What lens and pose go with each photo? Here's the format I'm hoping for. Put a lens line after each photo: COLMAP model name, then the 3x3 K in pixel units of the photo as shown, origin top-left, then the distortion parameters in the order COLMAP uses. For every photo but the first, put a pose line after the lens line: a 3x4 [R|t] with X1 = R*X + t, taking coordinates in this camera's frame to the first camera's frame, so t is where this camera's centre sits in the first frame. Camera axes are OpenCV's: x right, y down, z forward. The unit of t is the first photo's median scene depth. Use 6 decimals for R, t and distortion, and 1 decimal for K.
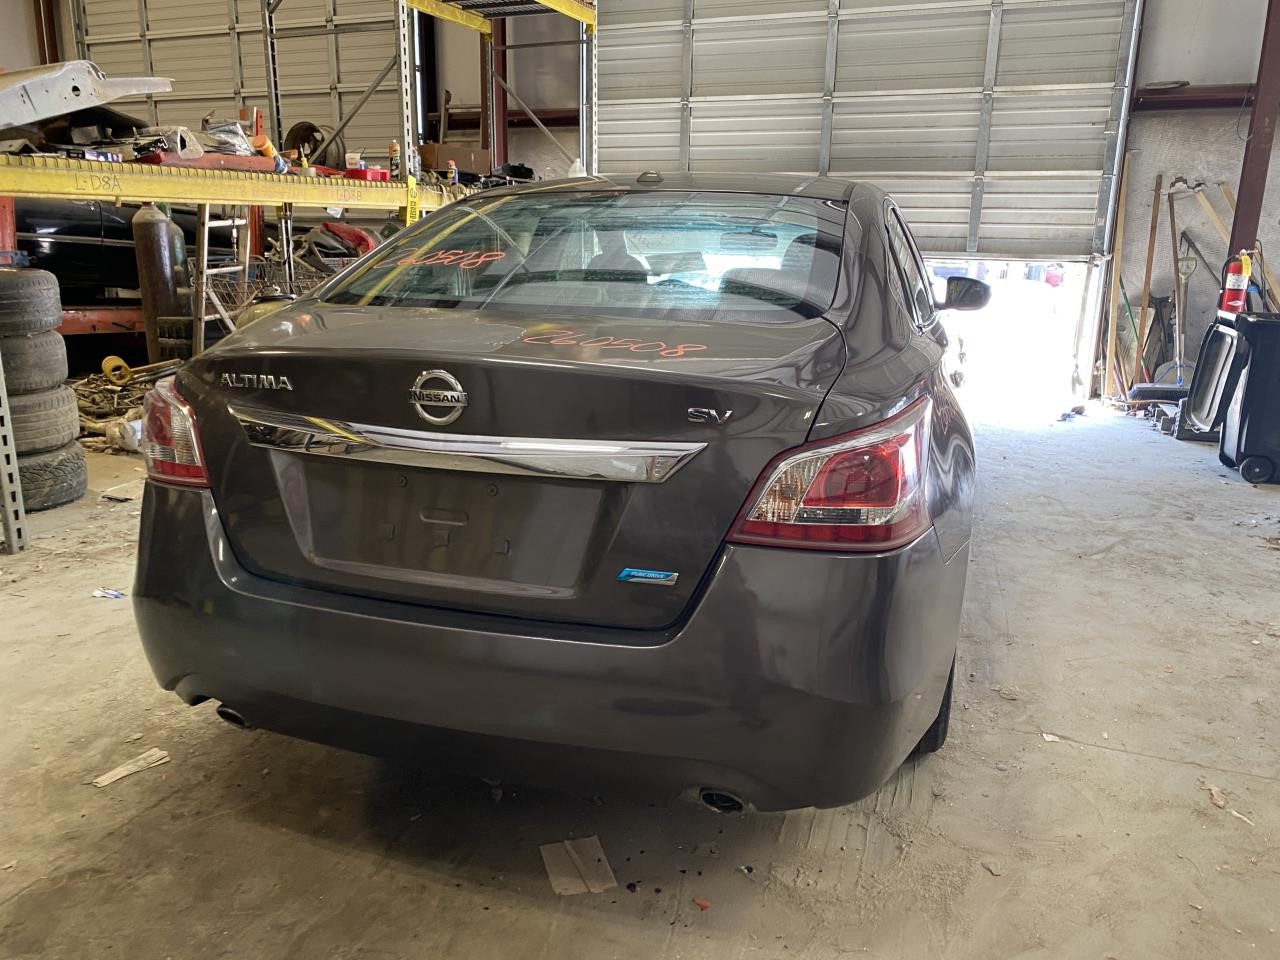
lens RADIAL K [[943.0, 0, 640.0], [0, 943.0, 480.0], [0, 0, 1]] dist [0.004021, -0.002246]
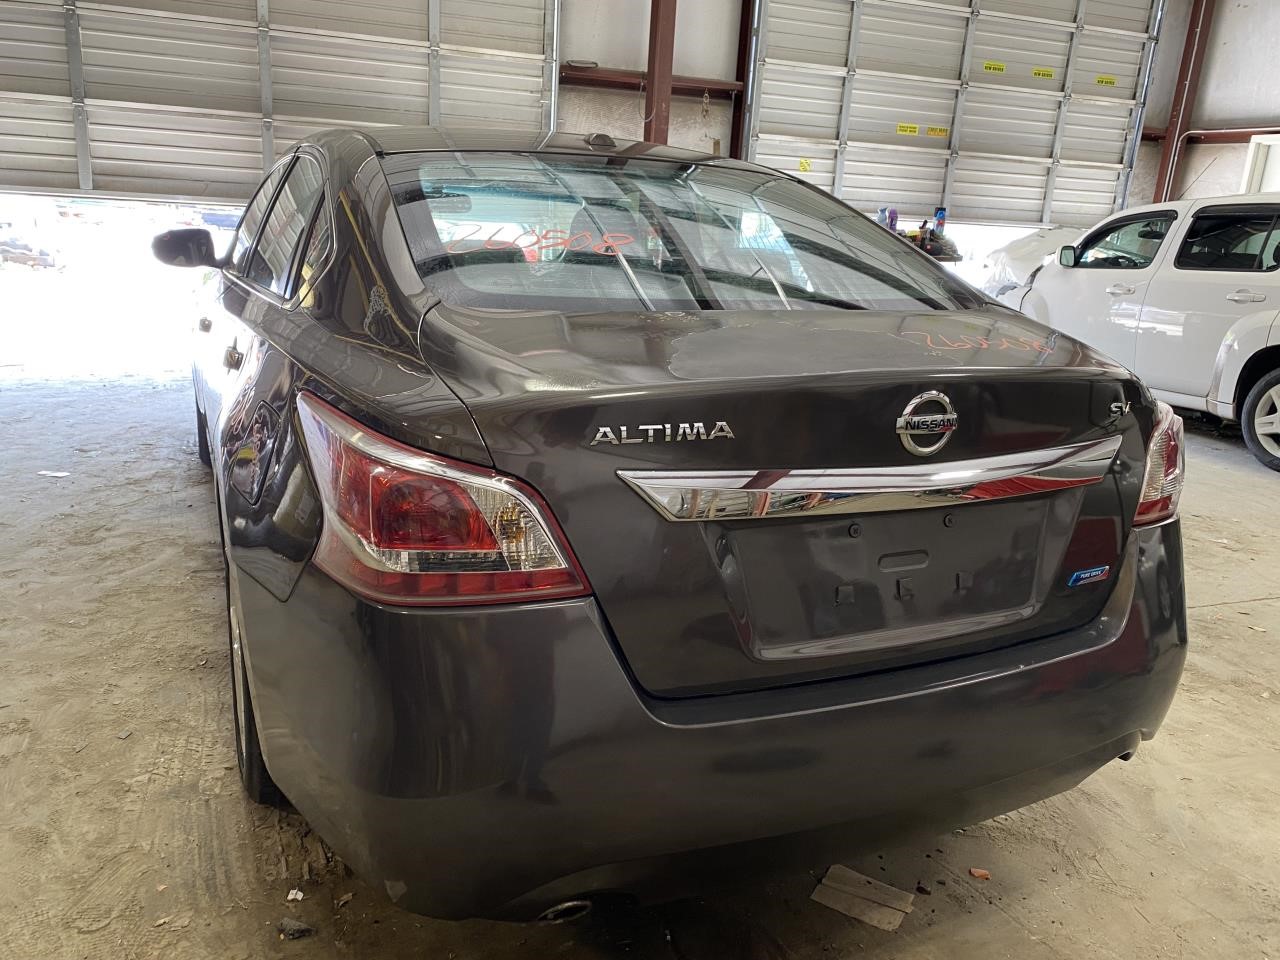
lens RADIAL K [[943.0, 0, 640.0], [0, 943.0, 480.0], [0, 0, 1]] dist [0.004021, -0.002246]
pose [[0.748153, -0.160272, 0.643879, -0.192159], [0.126651, 0.987042, 0.098530, -0.030824], [-0.651327, 0.007832, 0.758757, 0.105930]]
